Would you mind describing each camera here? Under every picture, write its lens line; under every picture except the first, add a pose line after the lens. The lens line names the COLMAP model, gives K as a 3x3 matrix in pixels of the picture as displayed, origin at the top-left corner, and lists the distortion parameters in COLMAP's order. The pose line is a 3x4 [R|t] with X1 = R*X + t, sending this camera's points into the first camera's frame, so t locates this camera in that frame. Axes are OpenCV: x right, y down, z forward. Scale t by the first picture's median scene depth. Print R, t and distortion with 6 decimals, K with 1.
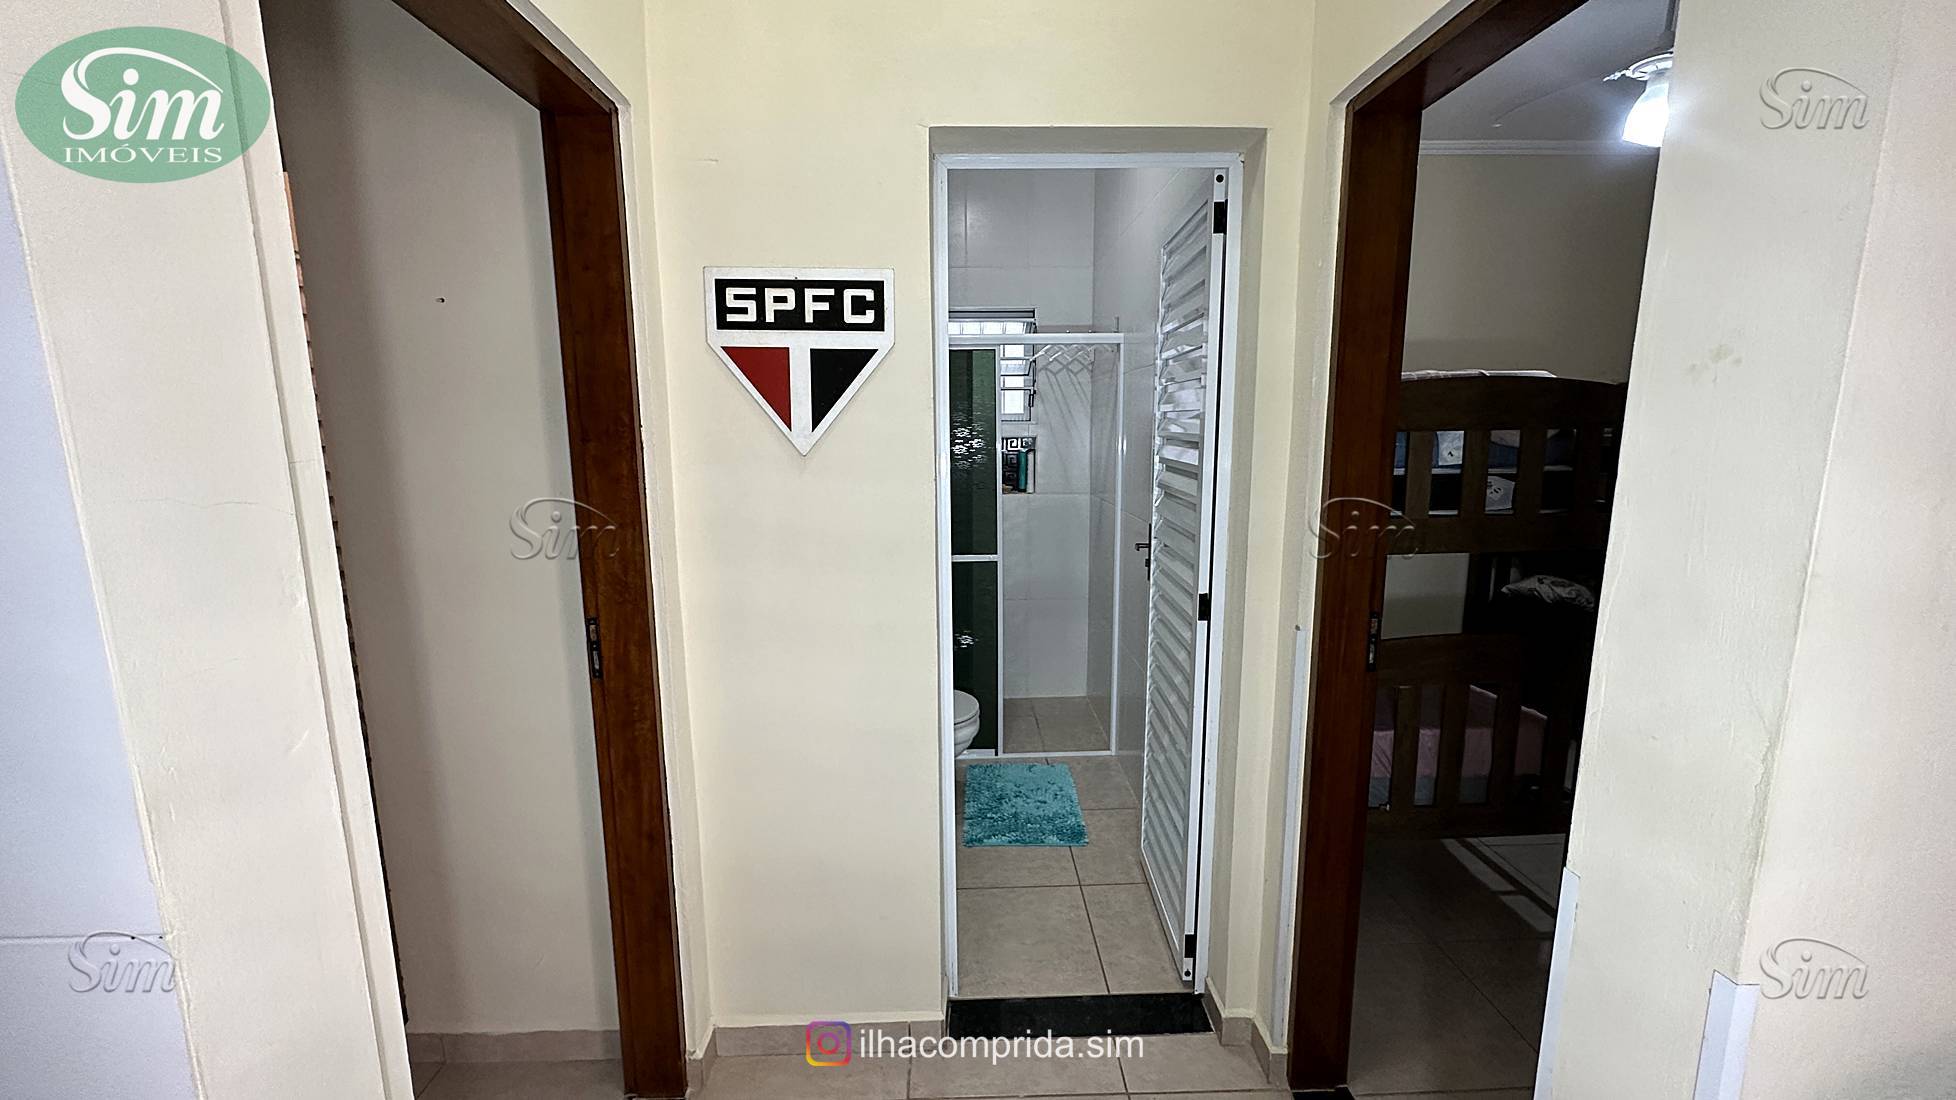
lens RADIAL K [[778.4, 0, 986.2], [0, 778.4, 540.4], [0, 0, 1]] dist [-0.005075, 0.000811]
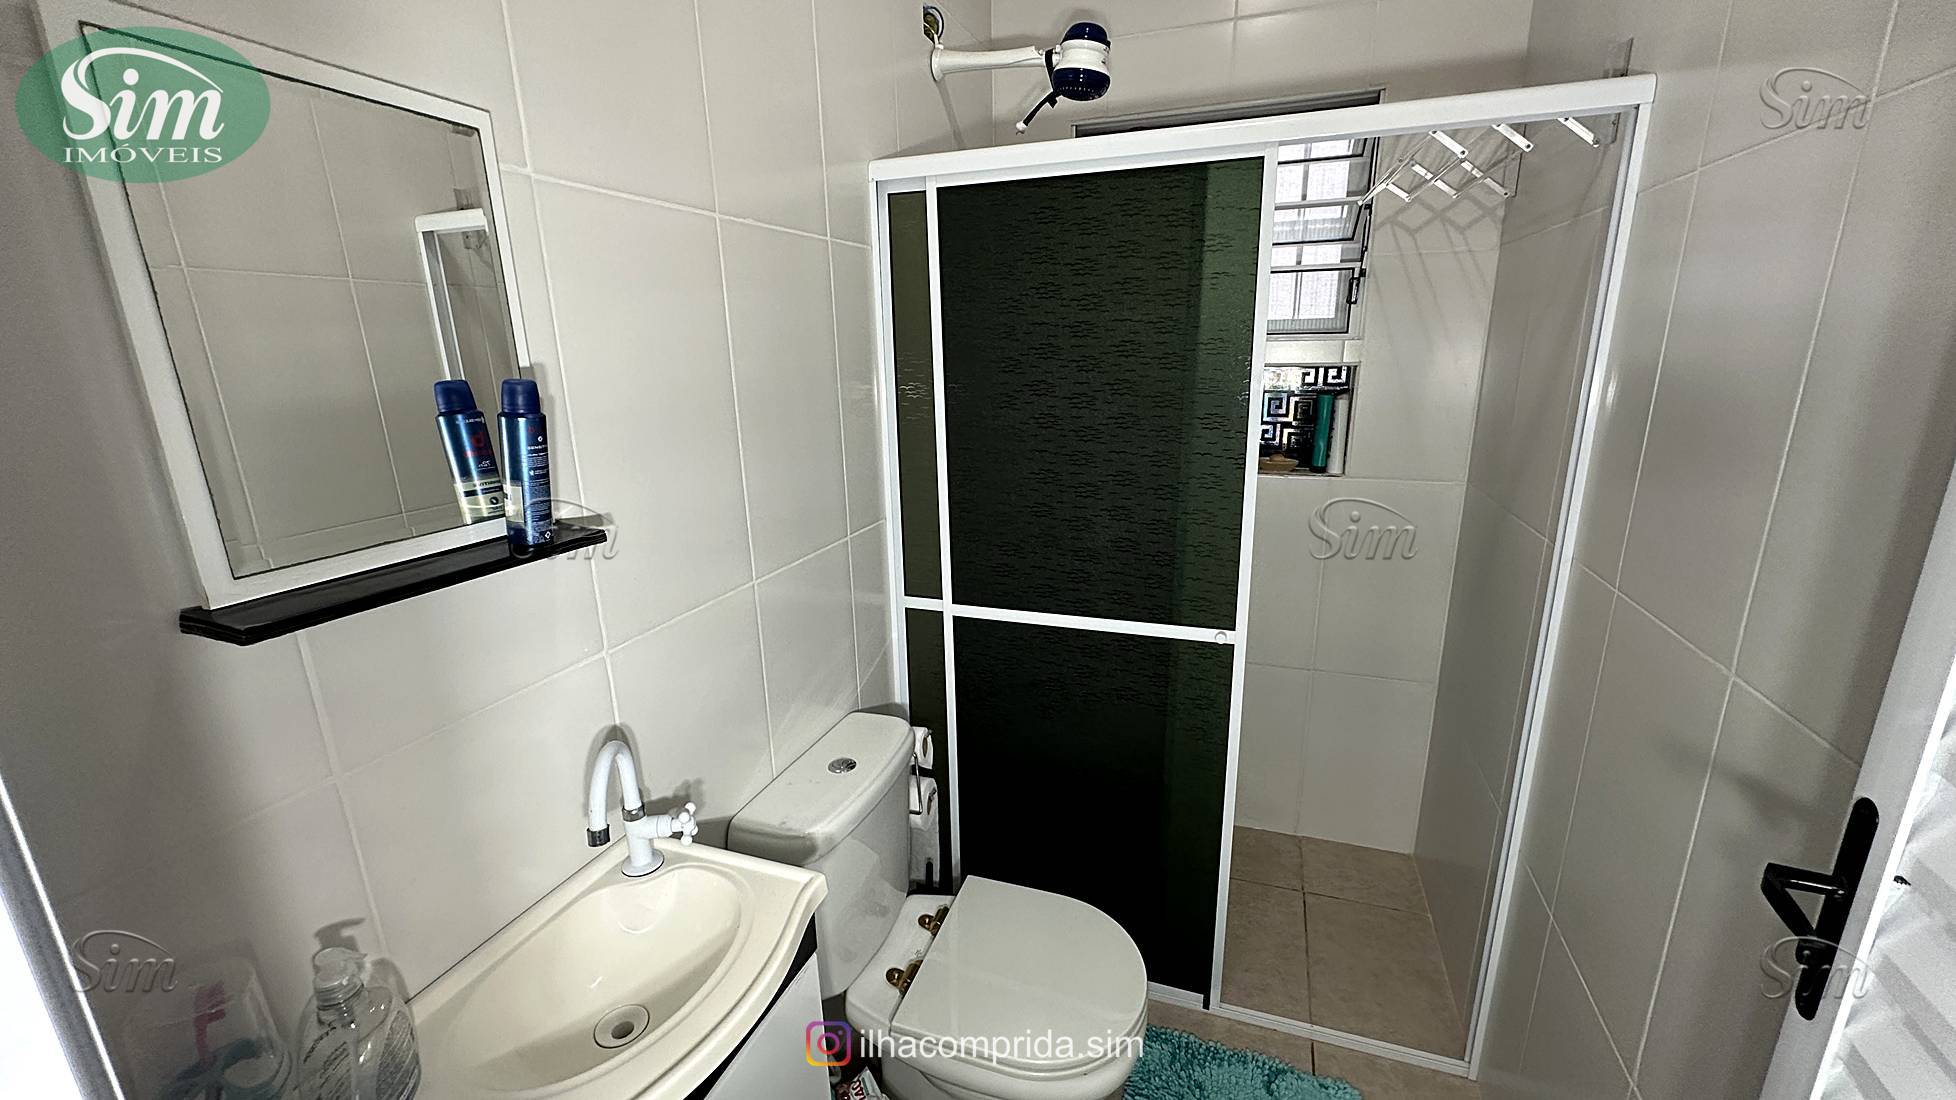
lens RADIAL K [[778.4, 0, 977.7], [0, 778.4, 544.9], [0, 0, 1]] dist [-0.005075, 0.000811]
pose [[0.927939, 0.085126, -0.362882, 0.029747], [-0.053637, 0.993935, 0.096003, -0.055113], [0.368853, -0.069621, 0.926877, 0.448449]]
